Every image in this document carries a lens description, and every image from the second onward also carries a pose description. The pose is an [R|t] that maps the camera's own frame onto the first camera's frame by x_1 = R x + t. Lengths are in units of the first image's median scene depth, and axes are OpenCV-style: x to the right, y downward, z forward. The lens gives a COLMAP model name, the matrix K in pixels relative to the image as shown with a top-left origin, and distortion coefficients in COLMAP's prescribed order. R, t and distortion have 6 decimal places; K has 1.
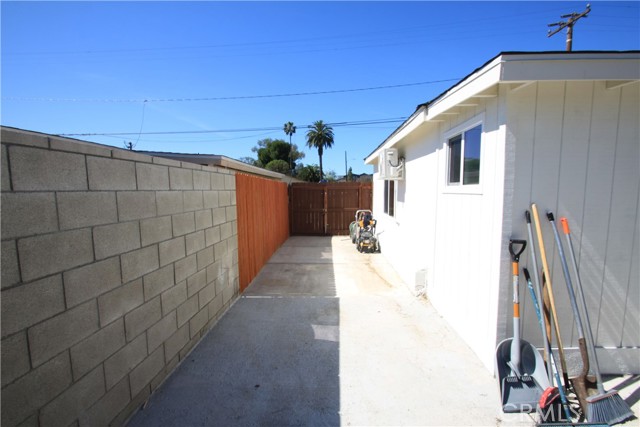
lens RADIAL K [[296.6, 0, 319.9], [0, 296.6, 220.1], [0, 0, 1]] dist [0.011498, -0.015356]
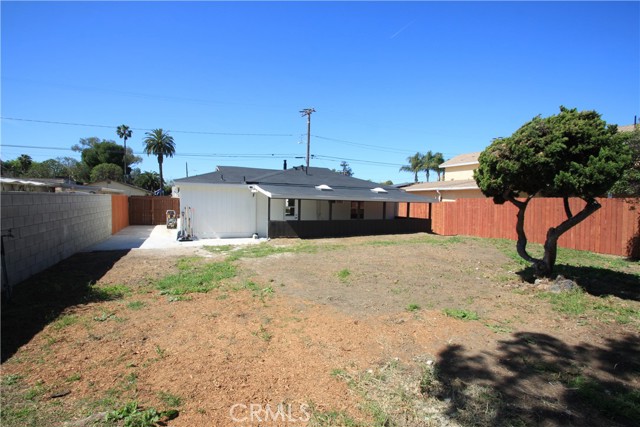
lens RADIAL K [[296.6, 0, 319.9], [0, 296.6, 220.1], [0, 0, 1]] dist [0.011498, -0.015356]
pose [[0.884024, -0.000006, 0.467441, 0.008577], [0.014822, 0.999497, -0.028020, 0.010439], [-0.467206, 0.031699, 0.883580, -0.127935]]
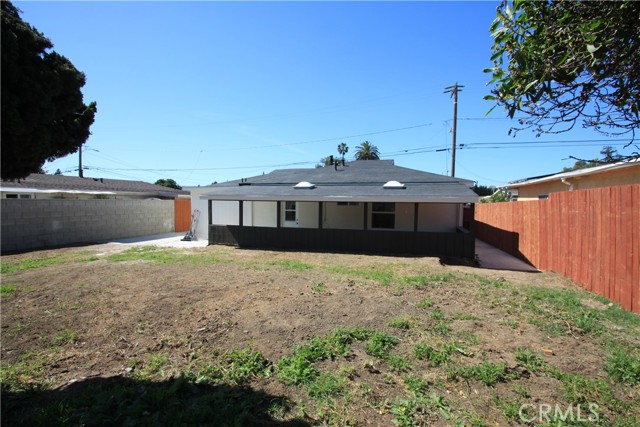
lens RADIAL K [[296.6, 0, 319.9], [0, 296.6, 220.1], [0, 0, 1]] dist [0.011498, -0.015356]
pose [[0.964343, 0.034609, -0.262382, 0.121892], [-0.045122, 0.998398, -0.034147, 0.006959], [0.260779, 0.044769, 0.964360, -0.105953]]
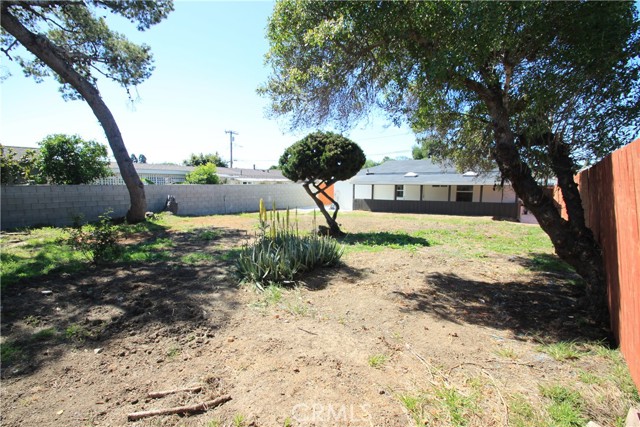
lens RADIAL K [[293.8, 0, 320.0], [0, 293.8, 220.4], [0, 0, 1]] dist [0.010437, -0.014870]
pose [[0.839385, 0.077271, -0.538017, 0.140021], [-0.063405, 0.997005, 0.044270, 0.014271], [0.539827, -0.003046, 0.841771, -0.187762]]
